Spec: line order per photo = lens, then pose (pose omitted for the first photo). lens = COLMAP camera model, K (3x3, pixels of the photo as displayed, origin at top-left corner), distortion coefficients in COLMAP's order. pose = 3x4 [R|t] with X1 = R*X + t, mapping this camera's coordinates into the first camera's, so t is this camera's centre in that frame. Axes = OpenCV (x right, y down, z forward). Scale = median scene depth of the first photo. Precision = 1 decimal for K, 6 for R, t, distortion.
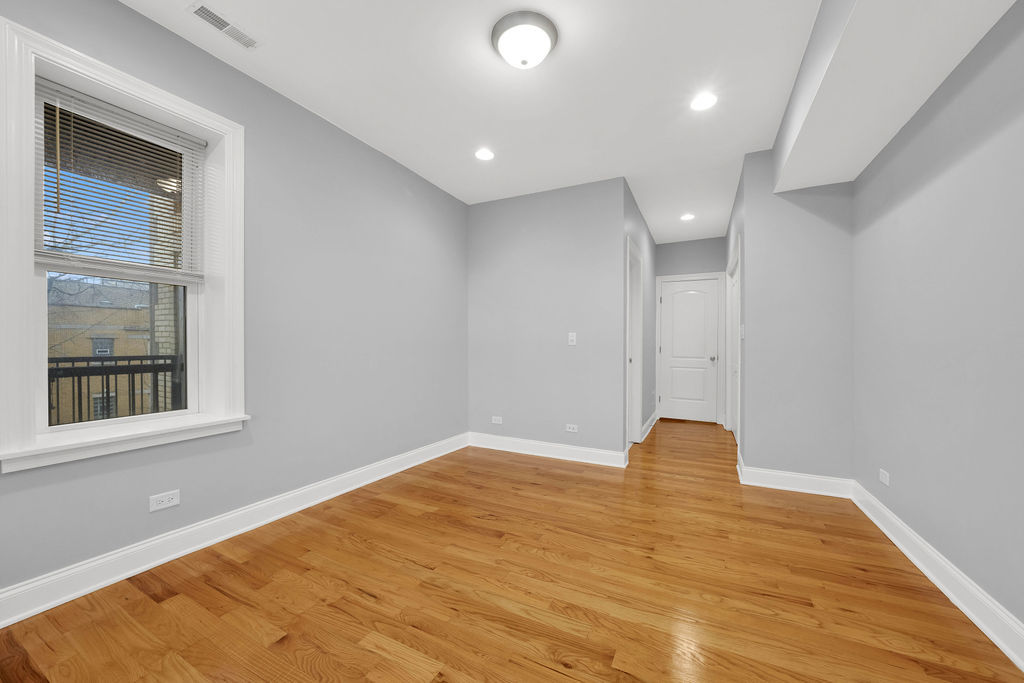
lens RADIAL K [[369.5, 0, 516.6], [0, 369.5, 349.7], [0, 0, 1]] dist [-0.016810, 0.000158]
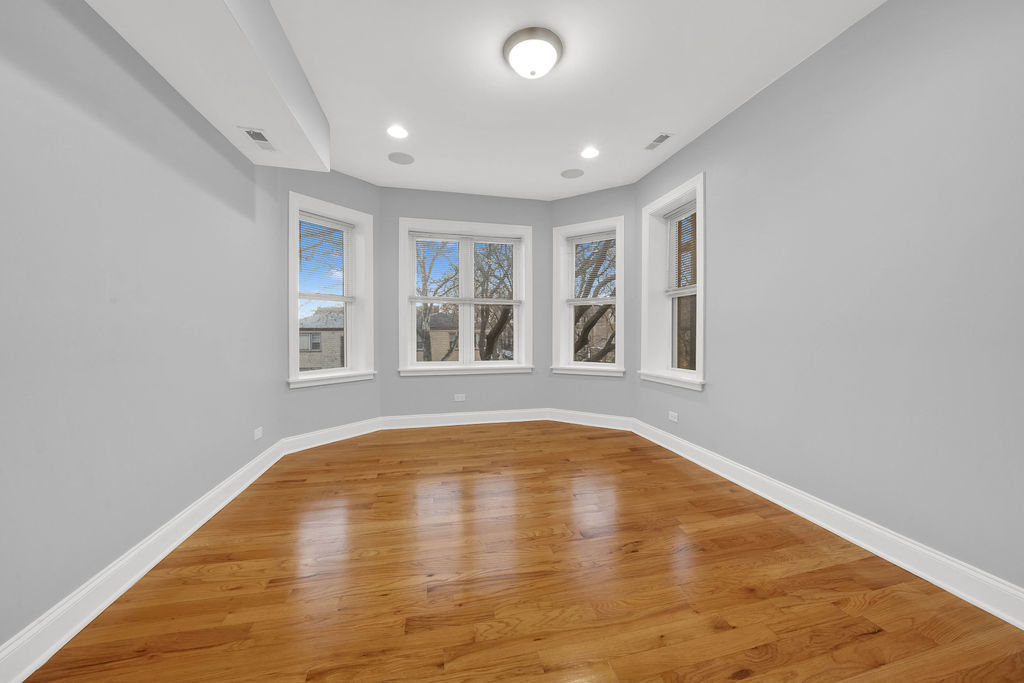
lens RADIAL K [[369.5, 0, 524.6], [0, 369.5, 335.3], [0, 0, 1]] dist [-0.016810, 0.000158]
pose [[-0.747246, 0.001380, -0.664546, 0.628781], [-0.011906, 0.999810, 0.015464, -0.008543], [0.664441, 0.019467, -0.747087, 1.458468]]
